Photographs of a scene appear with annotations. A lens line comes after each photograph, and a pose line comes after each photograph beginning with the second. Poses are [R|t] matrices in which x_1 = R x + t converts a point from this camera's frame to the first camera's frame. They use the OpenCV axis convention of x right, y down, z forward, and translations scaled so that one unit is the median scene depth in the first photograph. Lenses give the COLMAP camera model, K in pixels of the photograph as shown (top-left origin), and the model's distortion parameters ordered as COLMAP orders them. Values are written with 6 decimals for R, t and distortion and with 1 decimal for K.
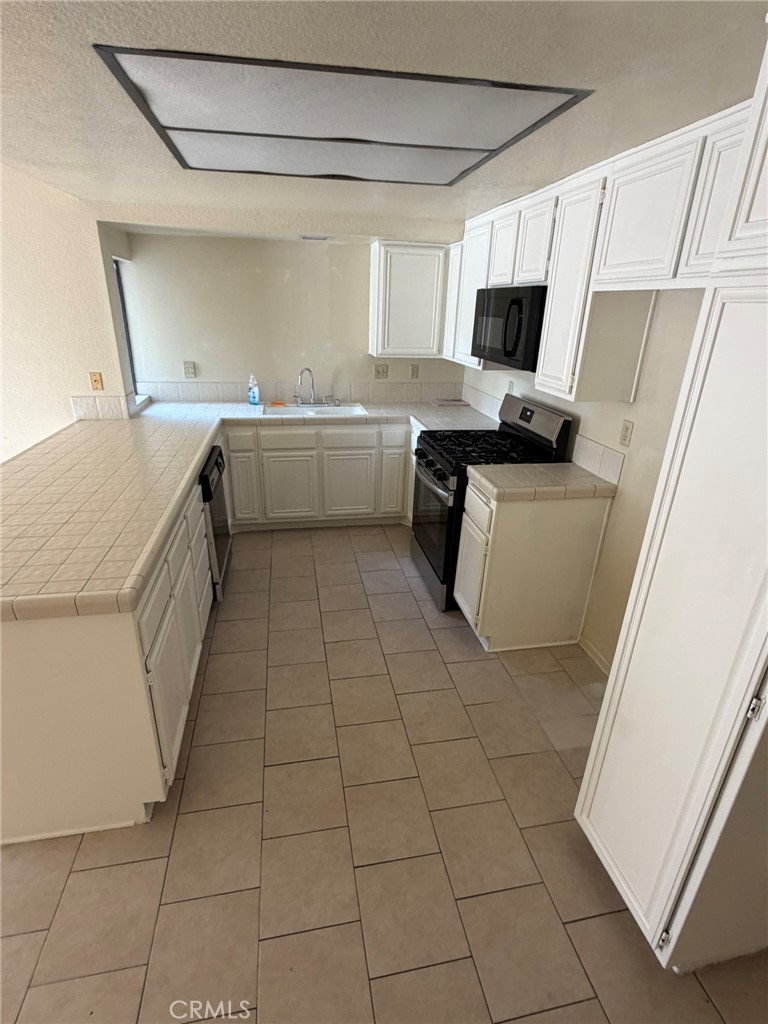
lens RADIAL K [[506.2, 0, 380.5], [0, 506.2, 508.2], [0, 0, 1]] dist [-0.001680, 0.000169]
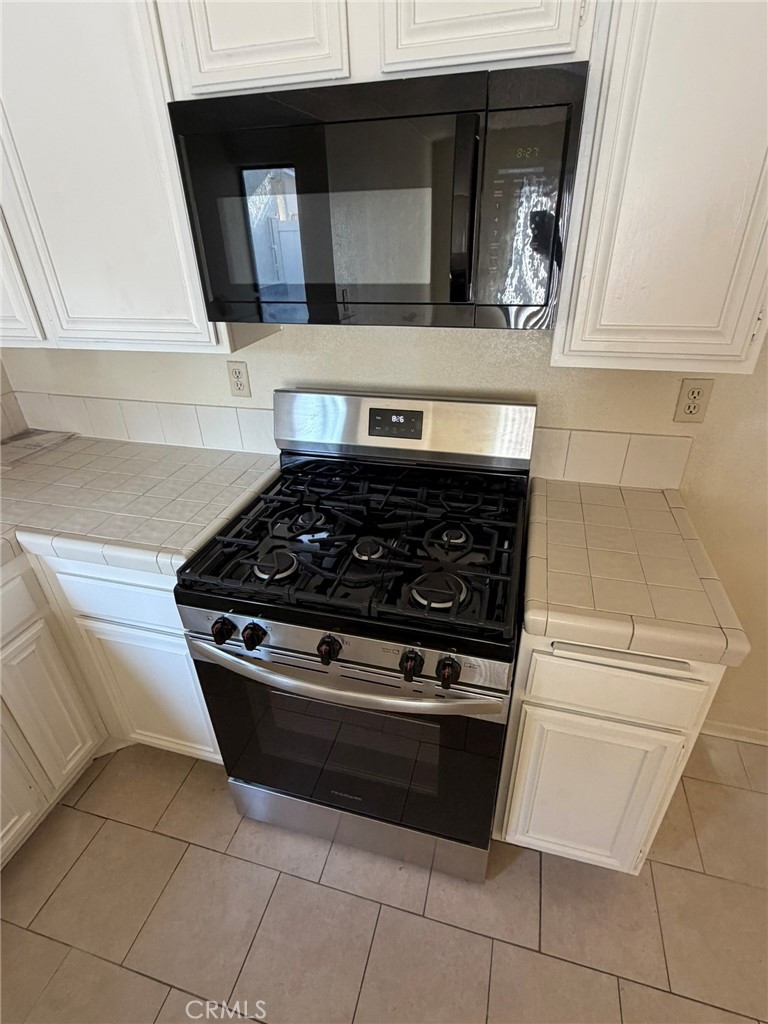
lens RADIAL K [[506.2, 0, 380.5], [0, 506.2, 508.2], [0, 0, 1]] dist [-0.001680, 0.000169]
pose [[0.439642, -0.477038, 0.761019, -0.100353], [0.372754, 0.867790, 0.328626, -0.262034], [-0.817172, 0.139195, 0.559335, 0.731546]]
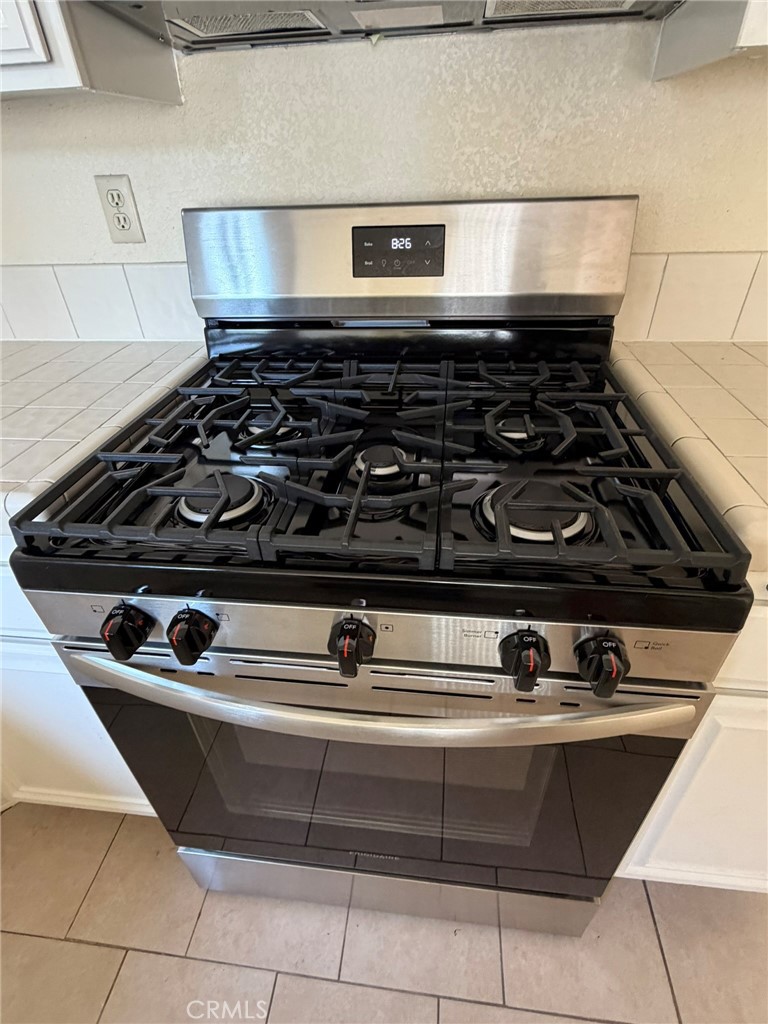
lens RADIAL K [[506.2, 0, 380.5], [0, 506.2, 508.2], [0, 0, 1]] dist [-0.001680, 0.000169]
pose [[0.296612, -0.574164, 0.763123, -0.008021], [0.394484, 0.801387, 0.449624, -0.193806], [-0.869714, 0.167676, 0.464200, 0.860446]]
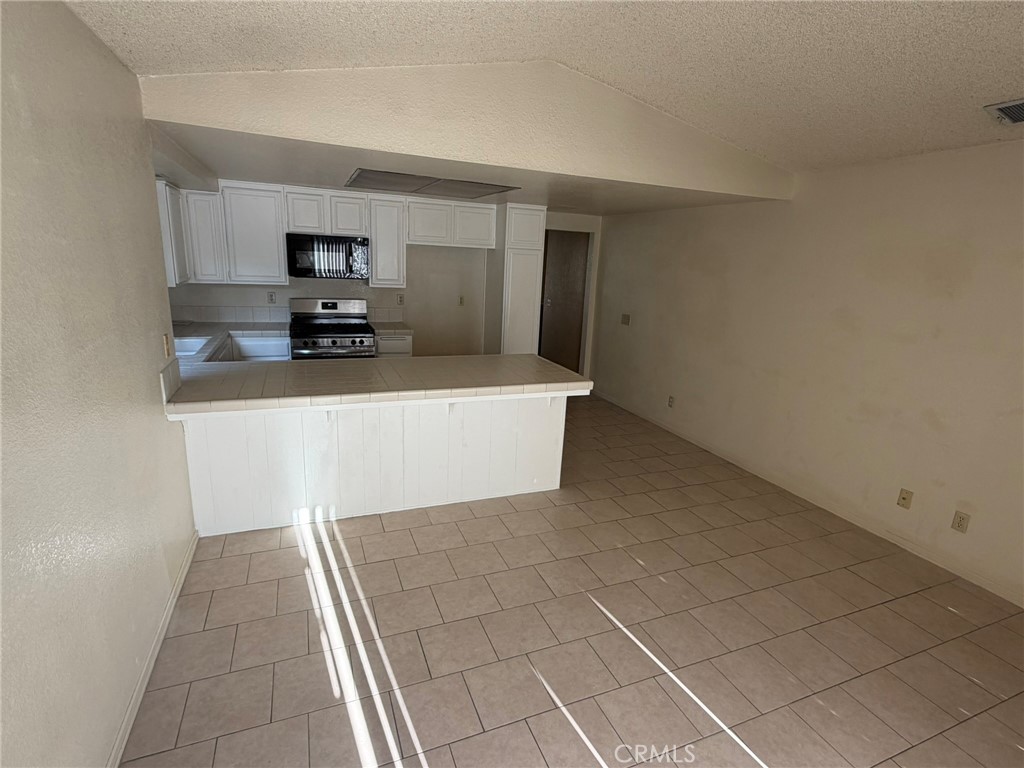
lens RADIAL K [[506.2, 0, 512.0], [0, 506.2, 384.0], [0, 0, 1]] dist [-0.001680, 0.000169]
pose [[-0.203736, -0.267315, 0.941825, -1.419233], [0.314507, 0.893142, 0.321532, -0.291153], [-0.927134, 0.361718, -0.097893, 0.661555]]
